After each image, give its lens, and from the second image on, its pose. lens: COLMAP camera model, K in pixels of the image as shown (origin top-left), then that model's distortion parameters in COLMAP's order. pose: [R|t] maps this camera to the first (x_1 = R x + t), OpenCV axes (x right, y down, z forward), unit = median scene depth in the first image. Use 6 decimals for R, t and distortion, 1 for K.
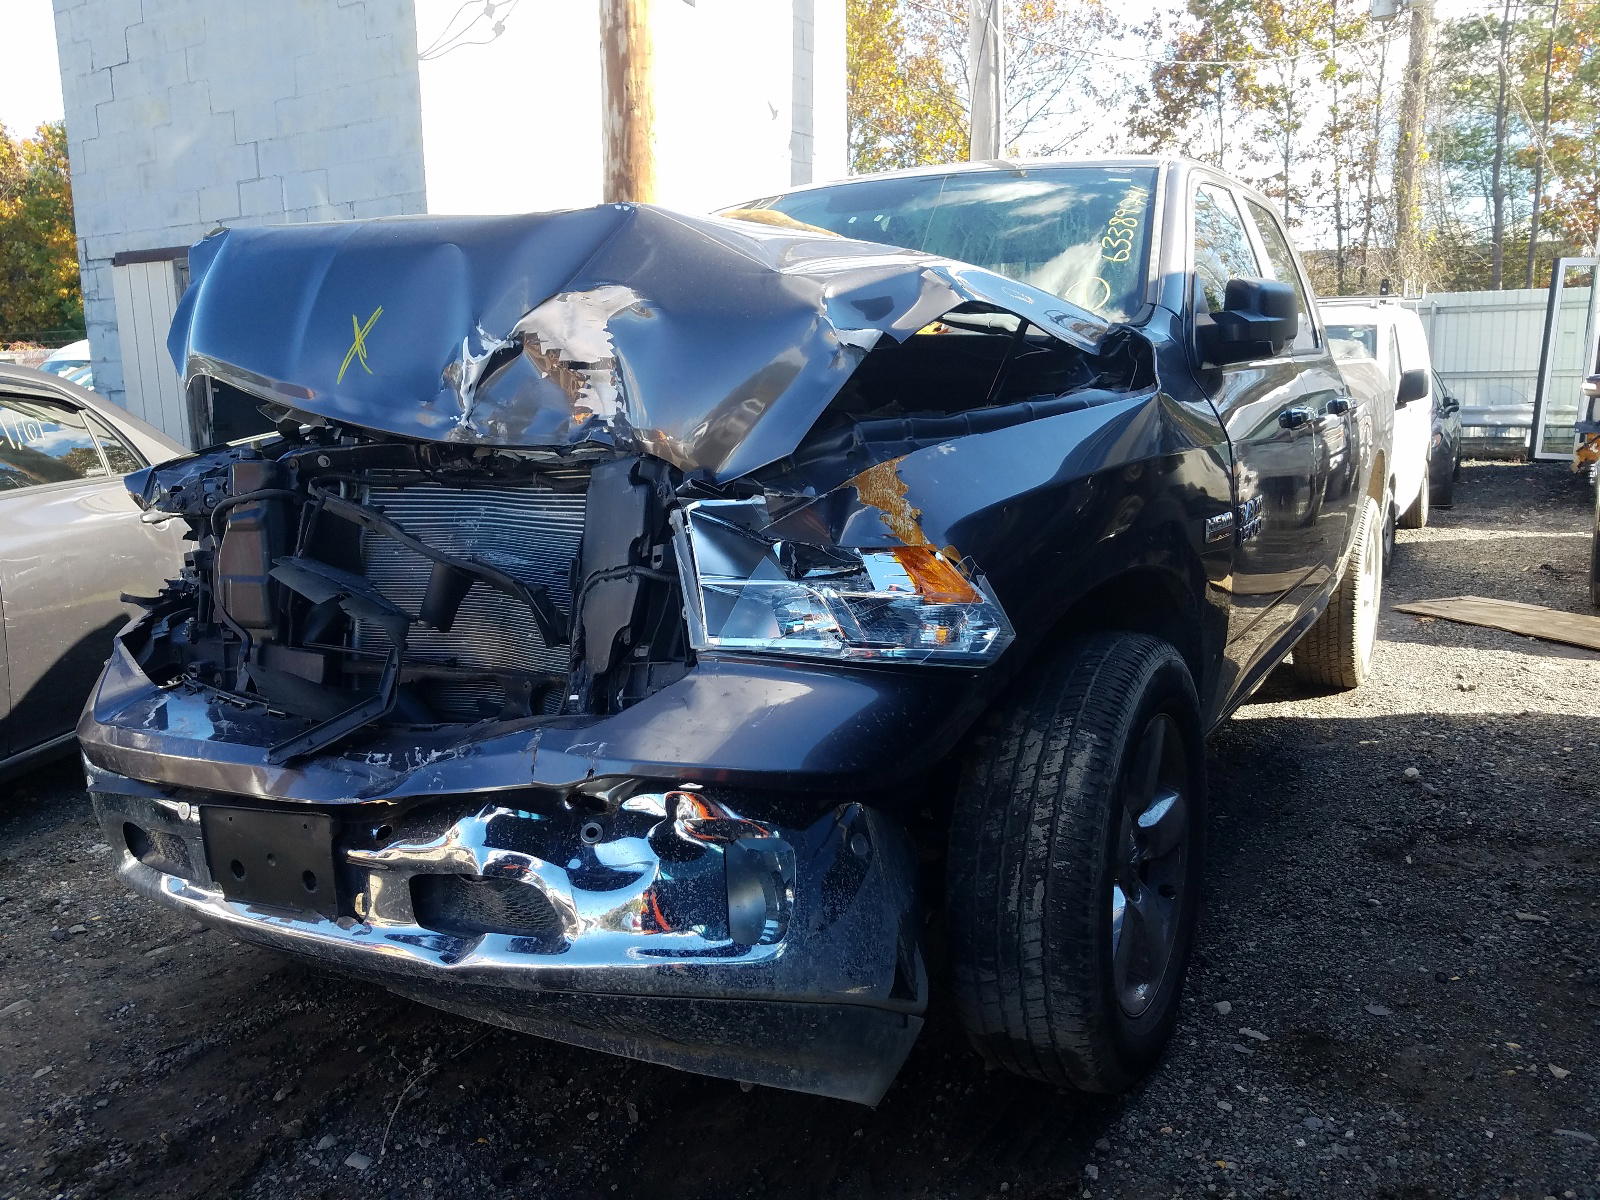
lens RADIAL K [[1204.0, 0, 800.0], [0, 1204.0, 600.0], [0, 0, 1]] dist [-0.000867, -0.005406]
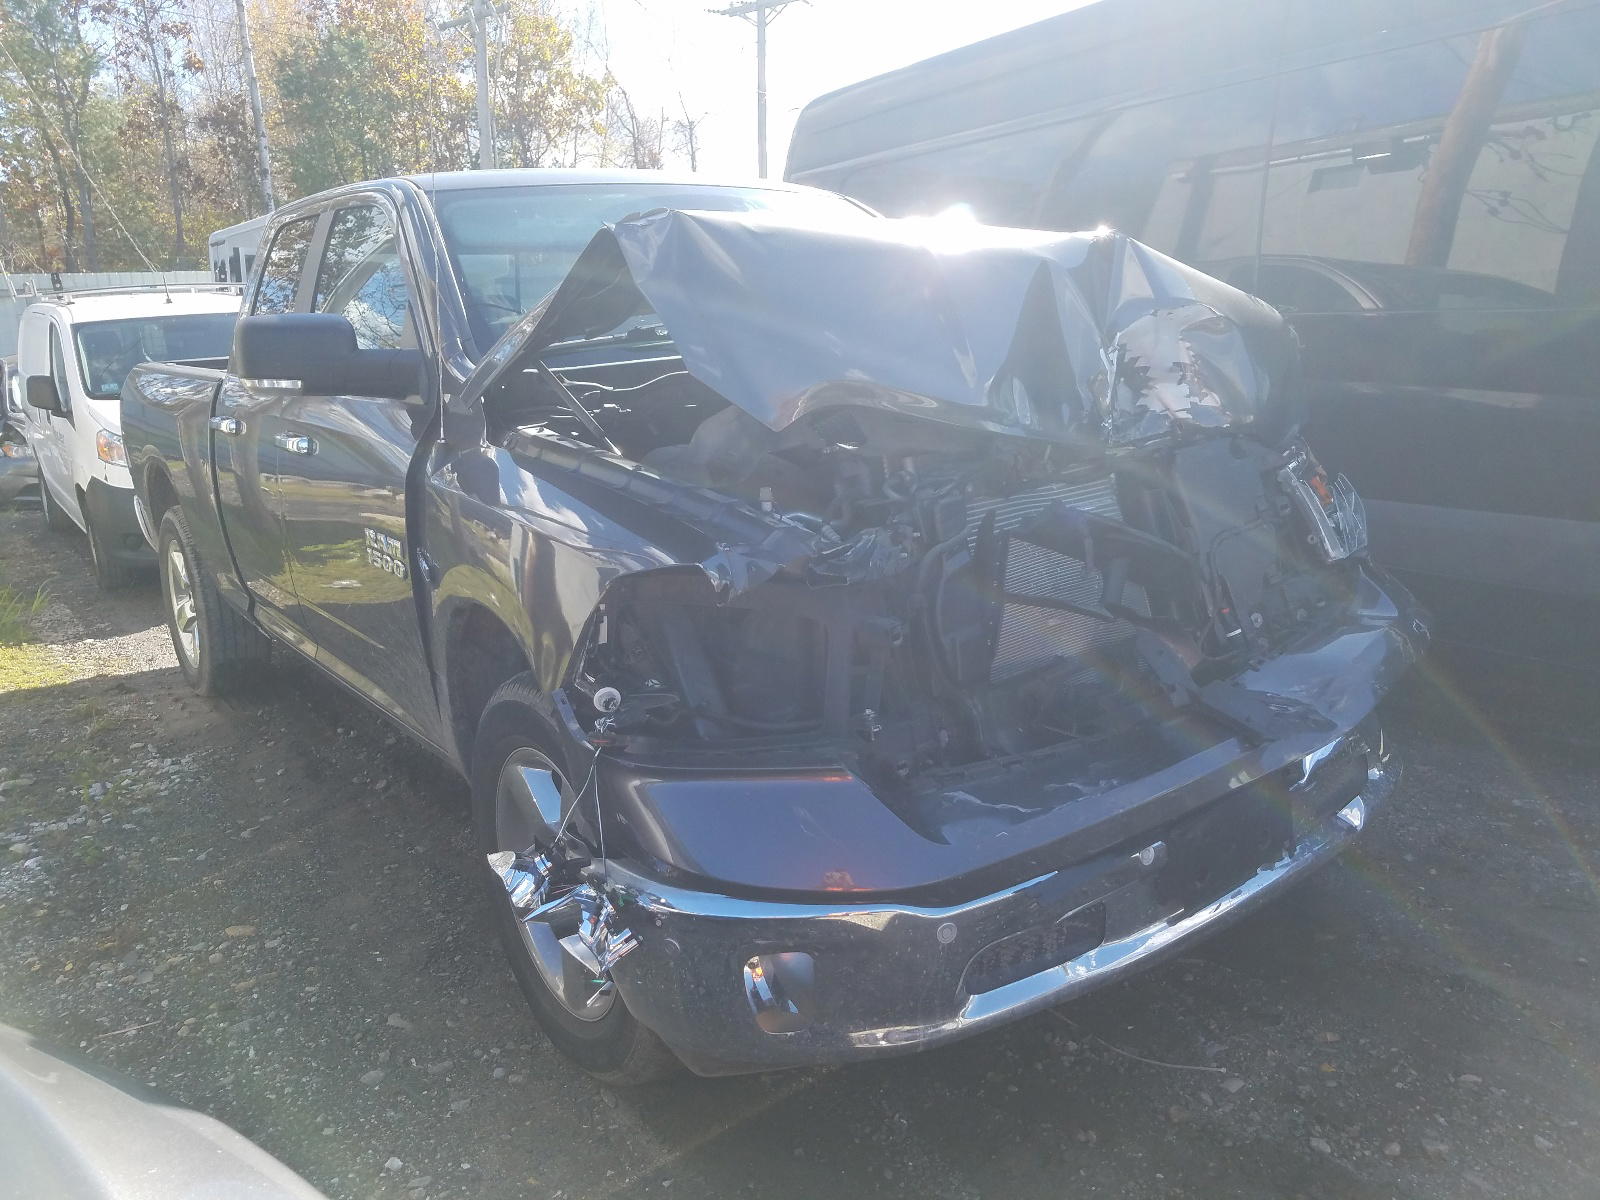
lens RADIAL K [[1204.0, 0, 800.0], [0, 1204.0, 600.0], [0, 0, 1]] dist [-0.000867, -0.005406]
pose [[0.445158, -0.212278, 0.869927, -1.391498], [0.196332, 0.970994, 0.136474, -0.200023], [-0.873664, 0.110042, 0.473922, 0.746709]]
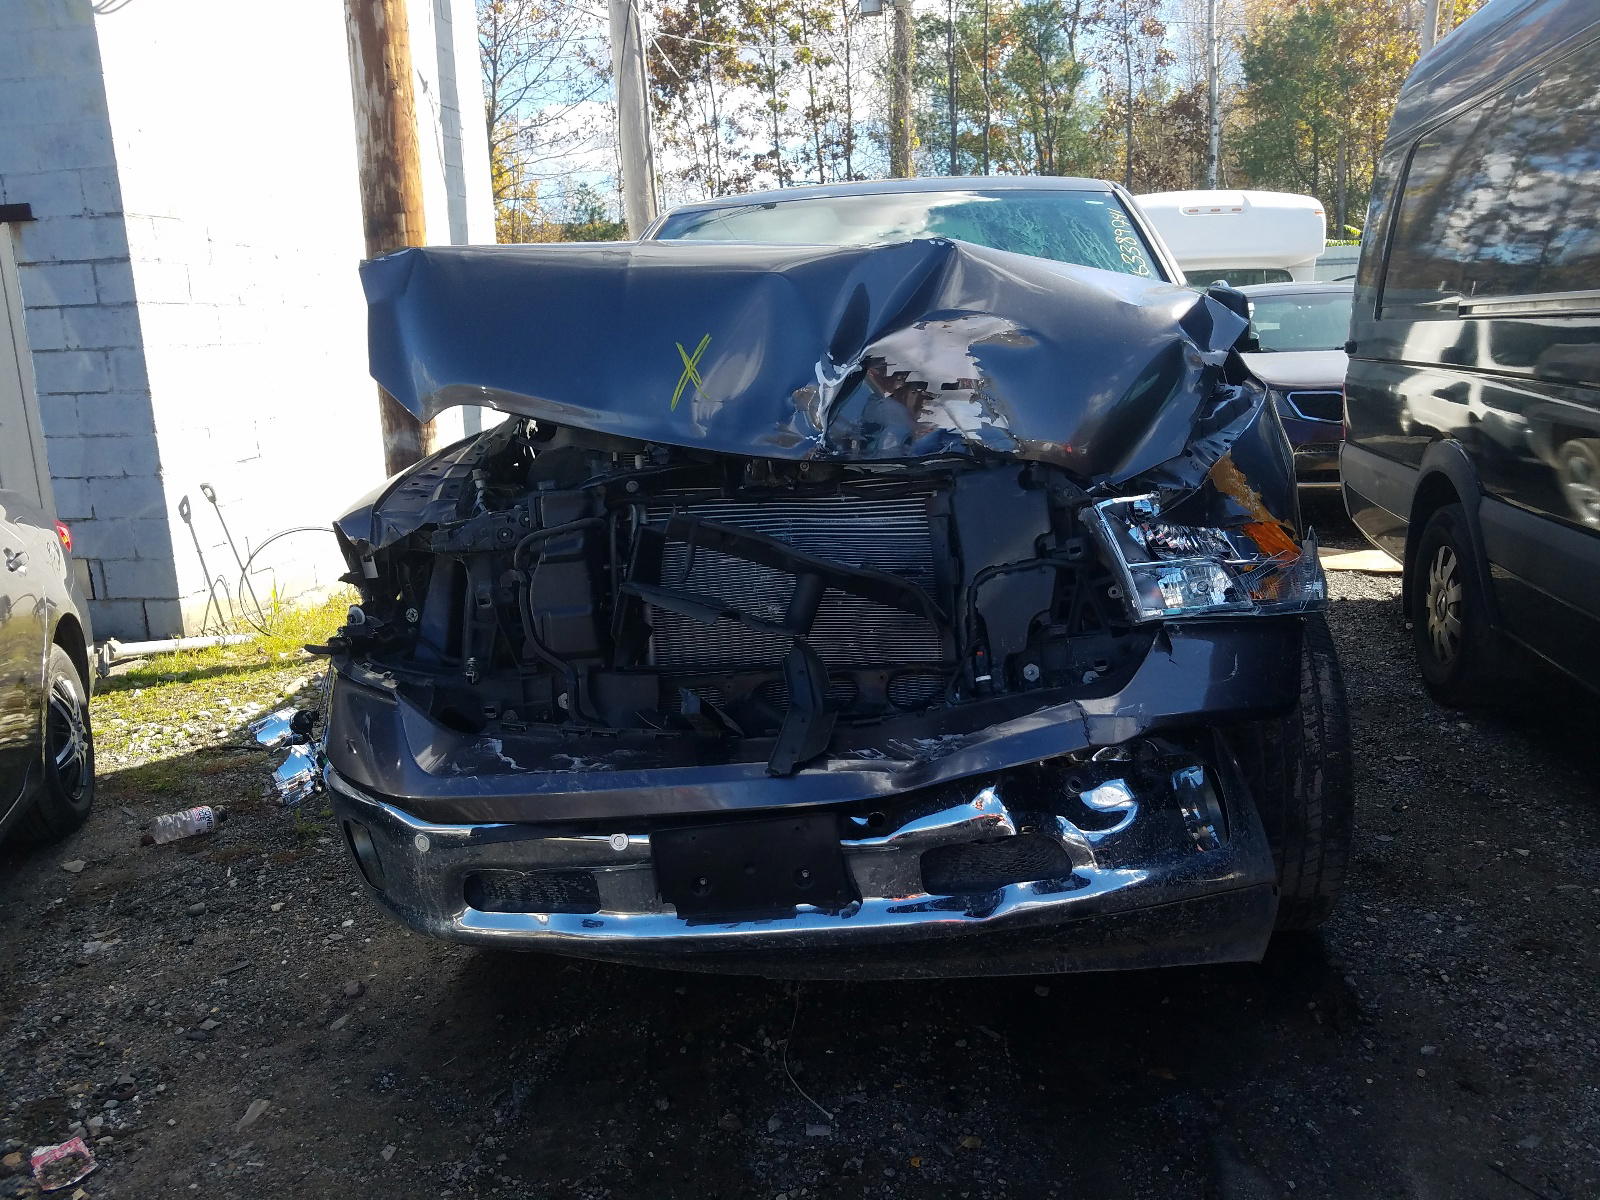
lens RADIAL K [[1207.7, 0, 800.0], [0, 1207.7, 600.0], [0, 0, 1]] dist [-0.011373, 0.004703]
pose [[0.919822, -0.105479, 0.377891, -0.725421], [0.095968, 0.994413, 0.043970, -0.056021], [-0.380417, -0.004179, 0.924805, 0.004023]]
